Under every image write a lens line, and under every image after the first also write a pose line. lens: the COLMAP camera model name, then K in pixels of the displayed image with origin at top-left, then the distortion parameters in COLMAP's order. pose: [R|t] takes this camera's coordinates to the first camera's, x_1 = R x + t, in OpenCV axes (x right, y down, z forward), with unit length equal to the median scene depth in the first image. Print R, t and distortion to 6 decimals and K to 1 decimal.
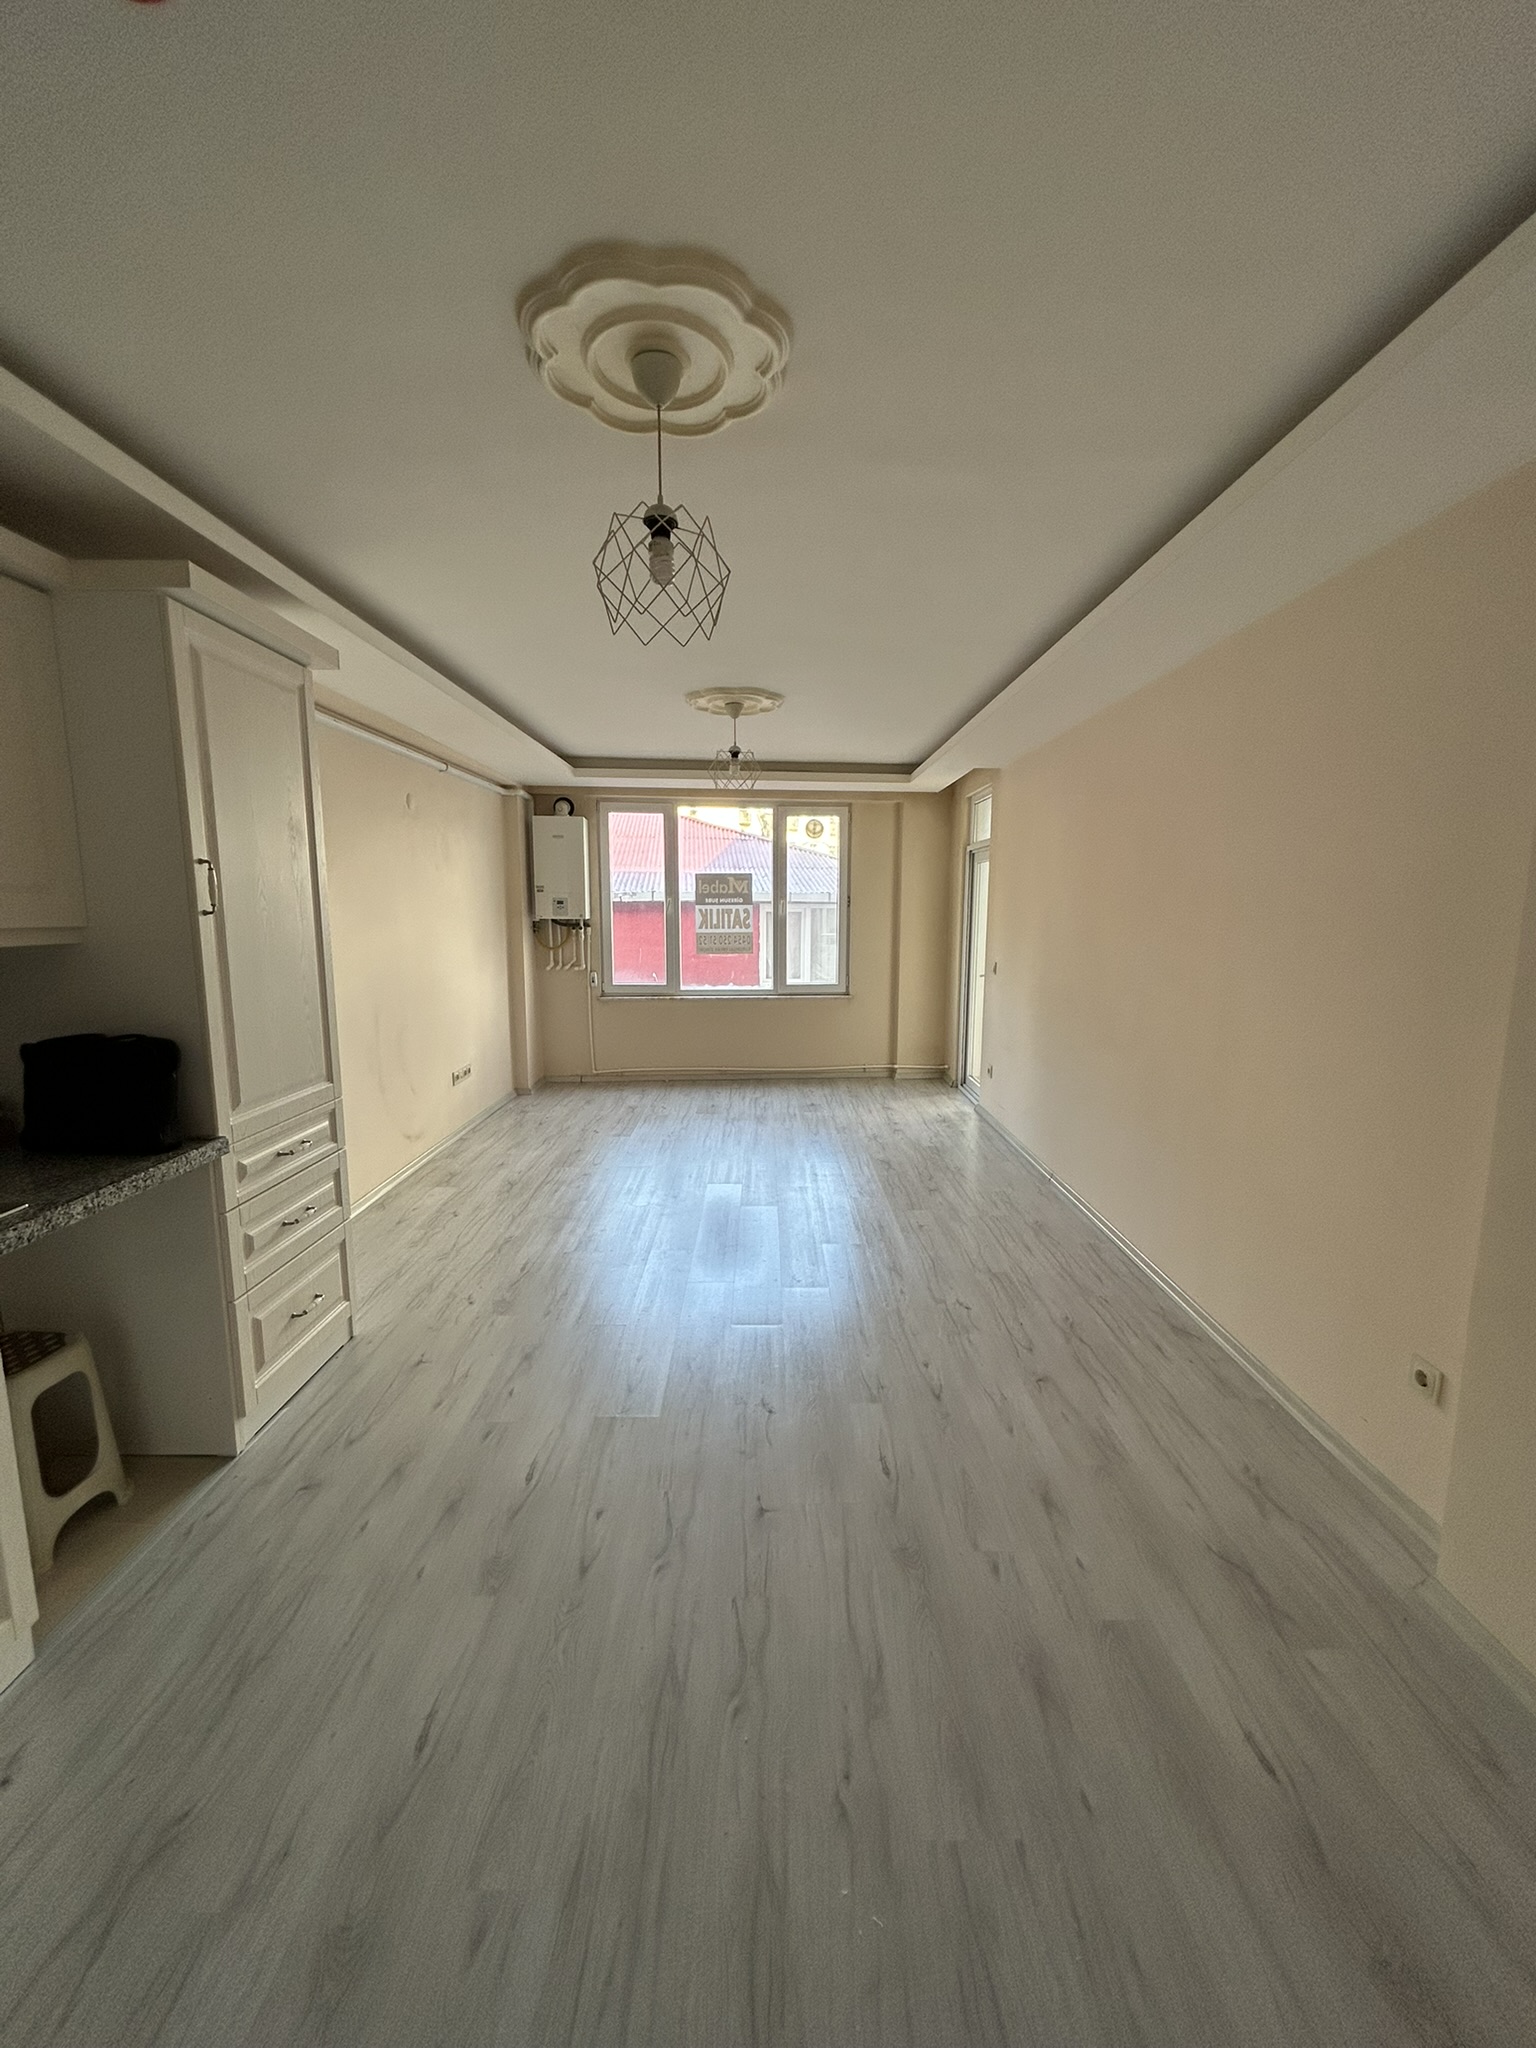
lens RADIAL K [[822.4, 0, 769.0], [0, 822.4, 1023.8], [0, 0, 1]] dist [-0.002229, 0.001017]
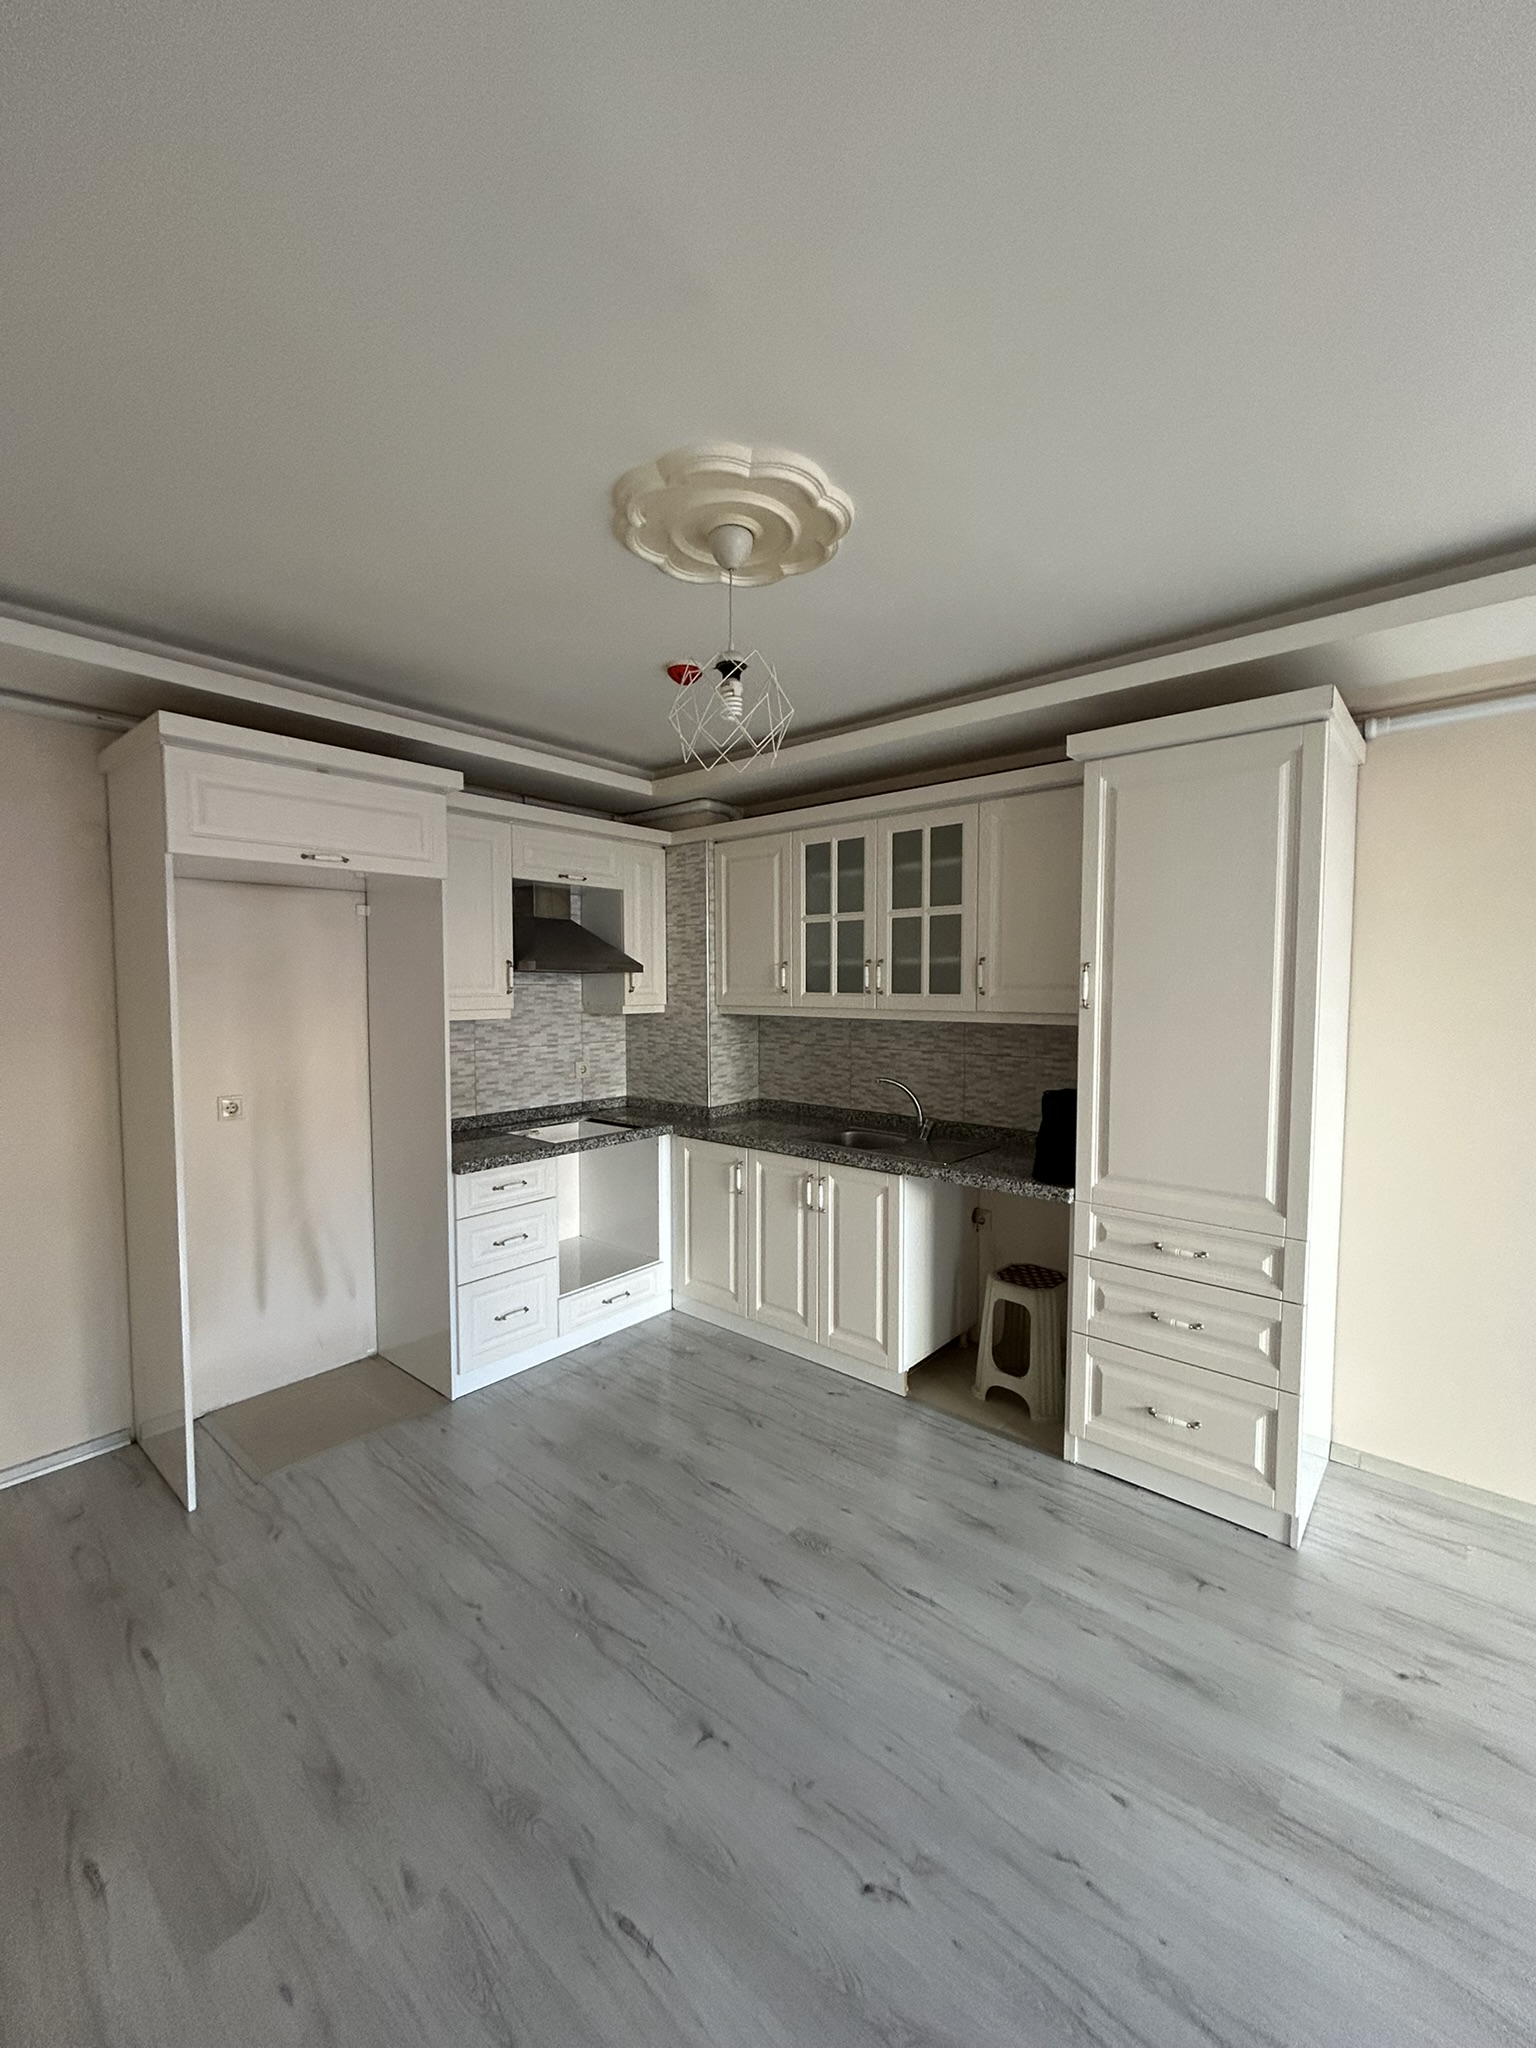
lens RADIAL K [[822.4, 0, 771.5], [0, 822.4, 1025.4], [0, 0, 1]] dist [-0.002229, 0.001017]
pose [[-0.656844, 0.034597, -0.753232, 0.219799], [-0.109727, 0.983927, 0.140879, -0.092716], [0.746000, 0.175186, -0.642491, 0.586060]]
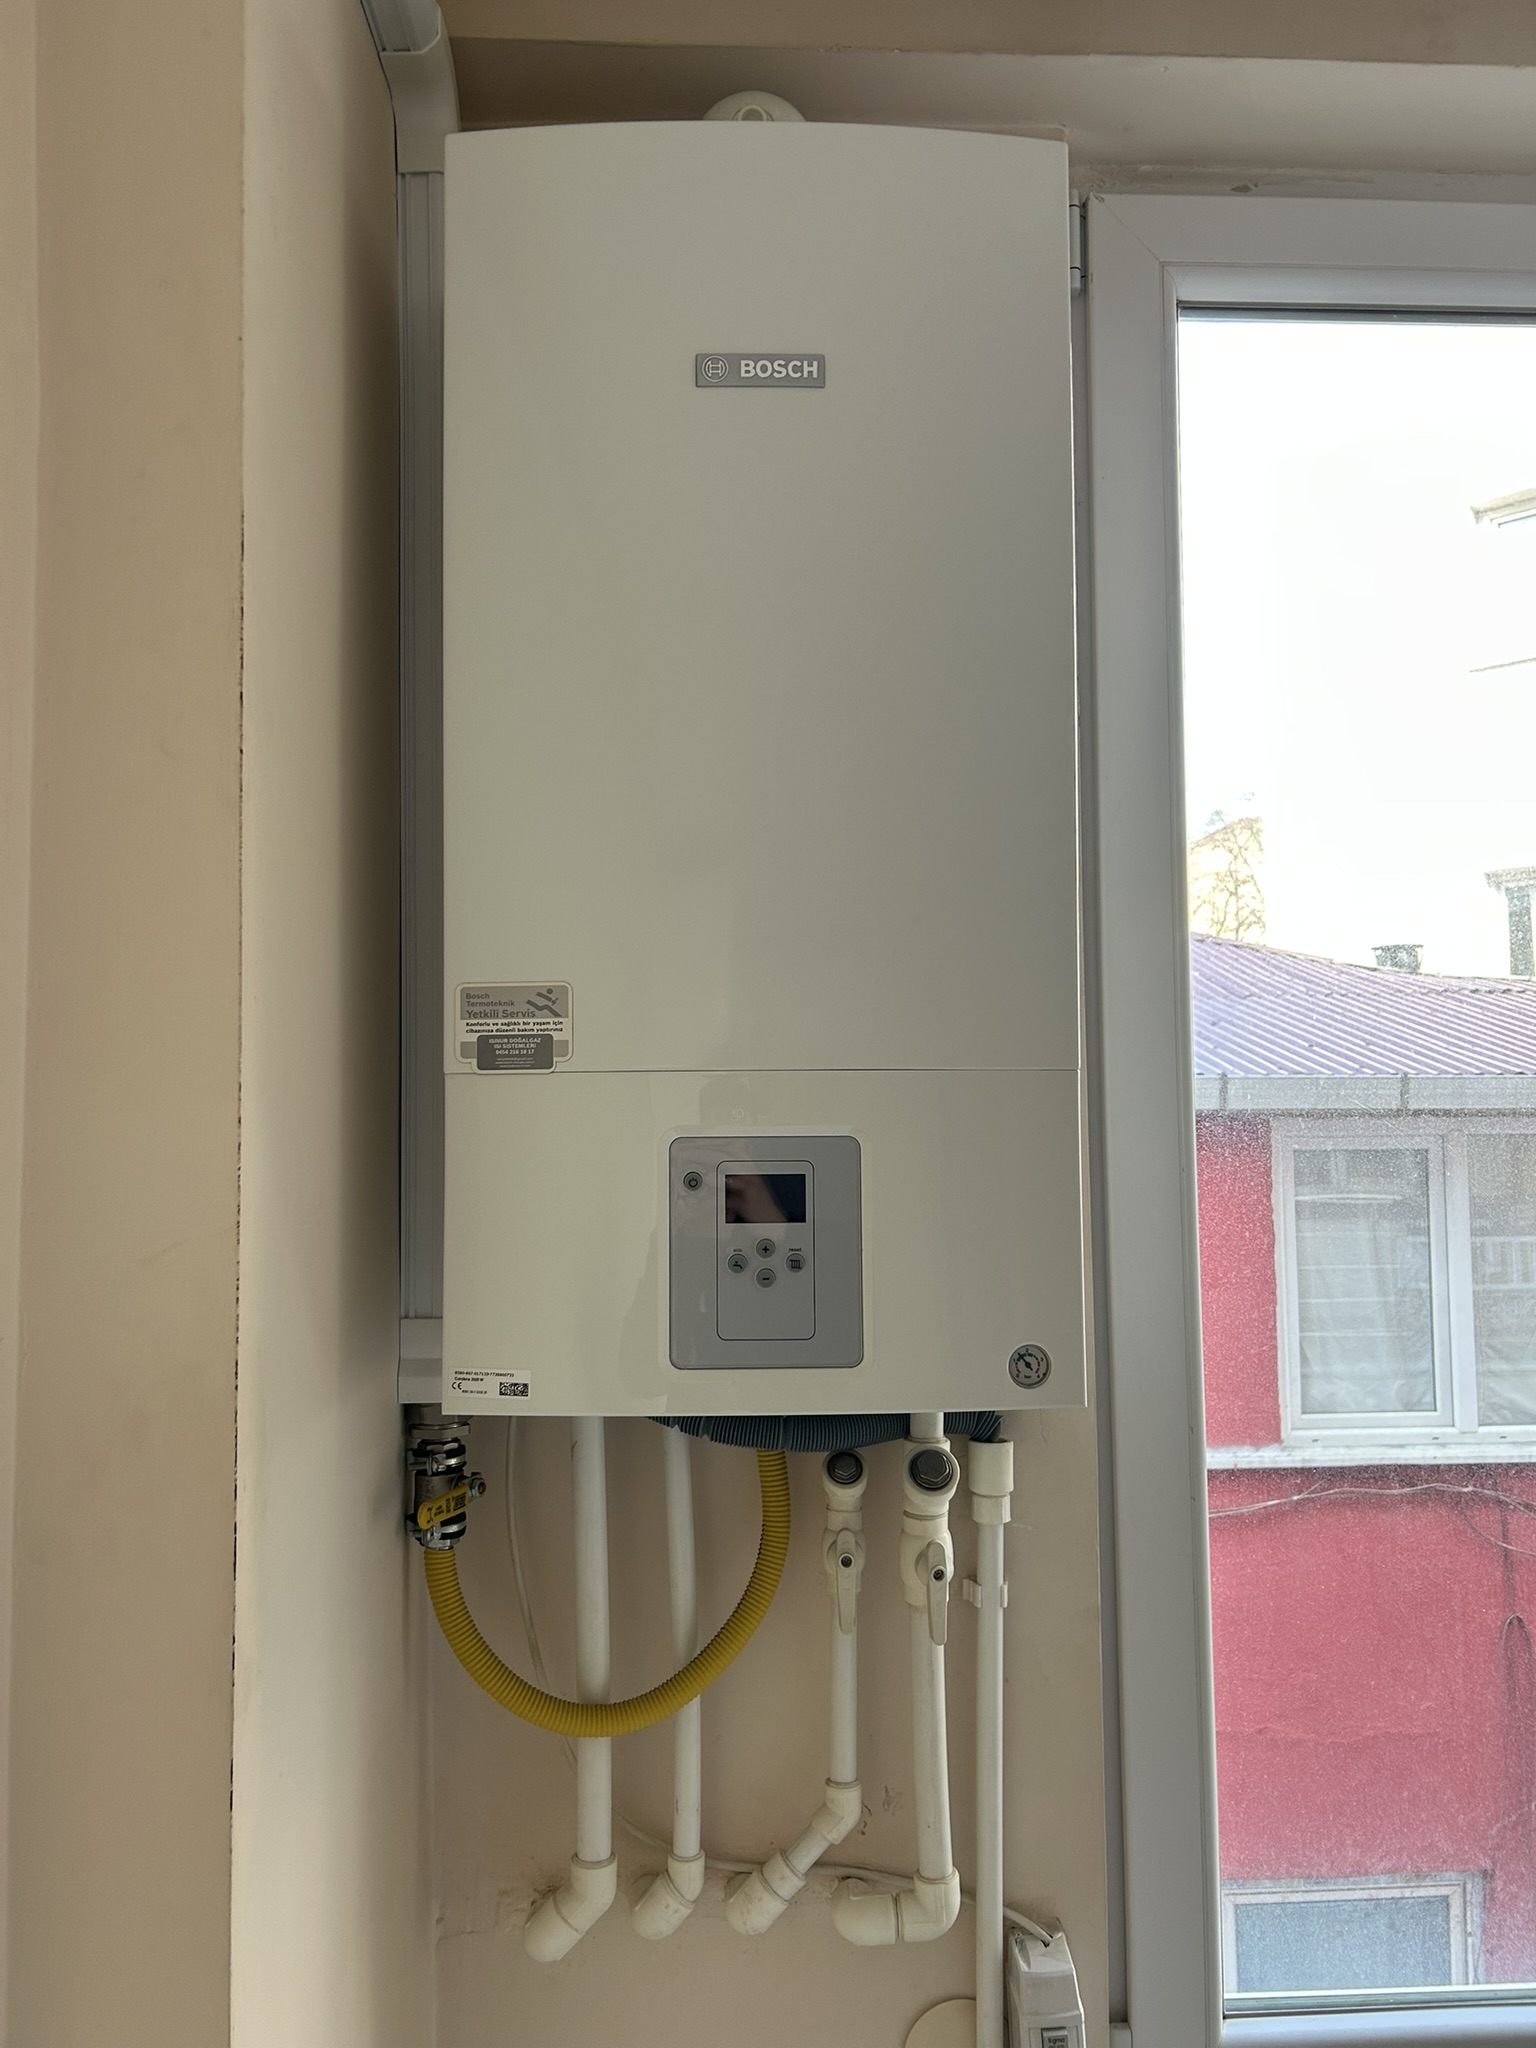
lens RADIAL K [[1535.4, 0, 771.5], [0, 1535.4, 1027.8], [0, 0, 1]] dist [0.035946, -0.037980]
pose [[0.999319, -0.020619, -0.030605, -0.319369], [0.014207, 0.980381, -0.196598, -0.173055], [0.034058, 0.196029, 0.980006, 1.098329]]
